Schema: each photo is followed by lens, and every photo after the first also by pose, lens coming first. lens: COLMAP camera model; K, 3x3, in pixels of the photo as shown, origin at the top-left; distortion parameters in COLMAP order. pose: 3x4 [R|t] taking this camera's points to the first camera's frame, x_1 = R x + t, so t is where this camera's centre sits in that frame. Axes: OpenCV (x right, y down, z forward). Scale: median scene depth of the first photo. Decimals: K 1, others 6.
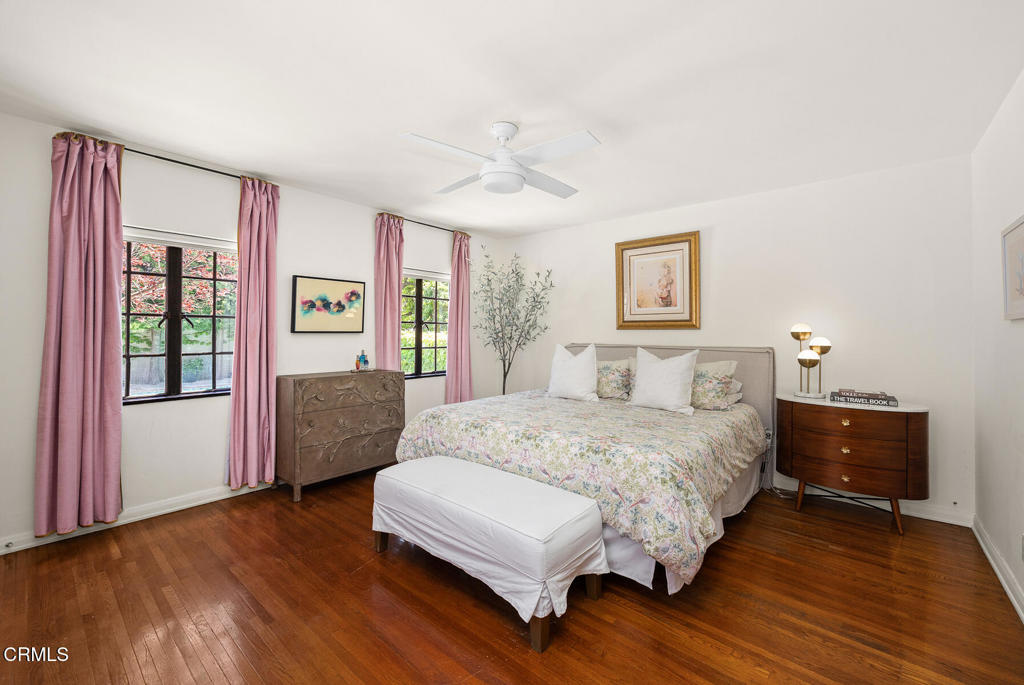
lens RADIAL K [[408.2, 0, 519.1], [0, 408.2, 329.0], [0, 0, 1]] dist [-0.001517, -0.000291]
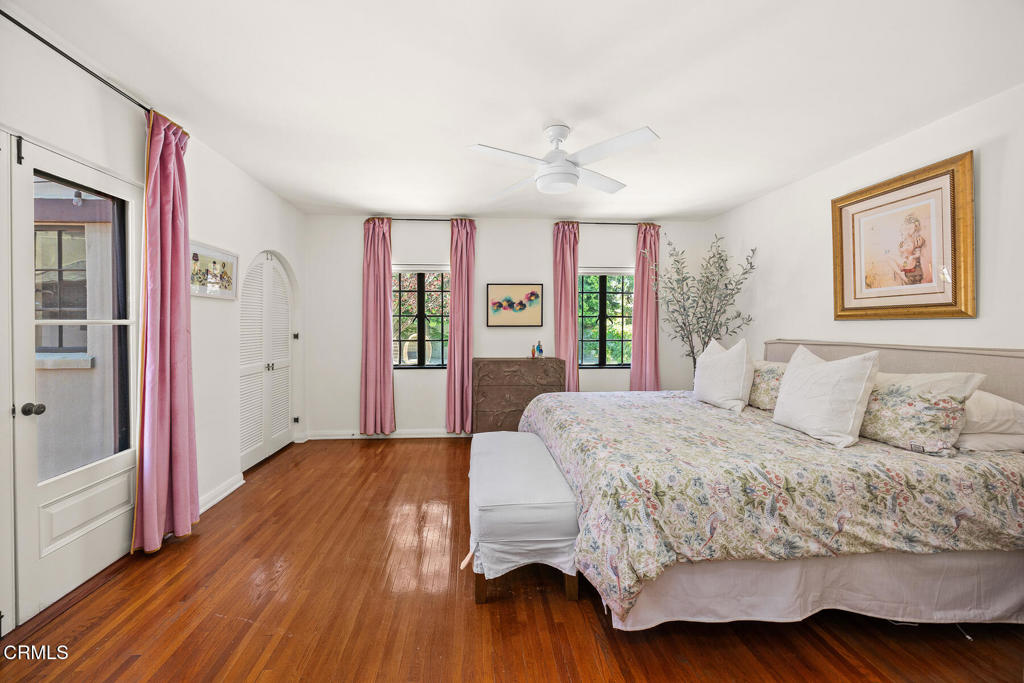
lens RADIAL K [[389.9, 0, 494.6], [0, 389.9, 328.4], [0, 0, 1]] dist [0.000459, -0.001028]
pose [[0.696714, 0.000352, -0.717349, 0.360496], [0.010112, 0.999896, 0.010312, 0.002088], [0.717277, -0.014438, 0.696638, 0.113970]]
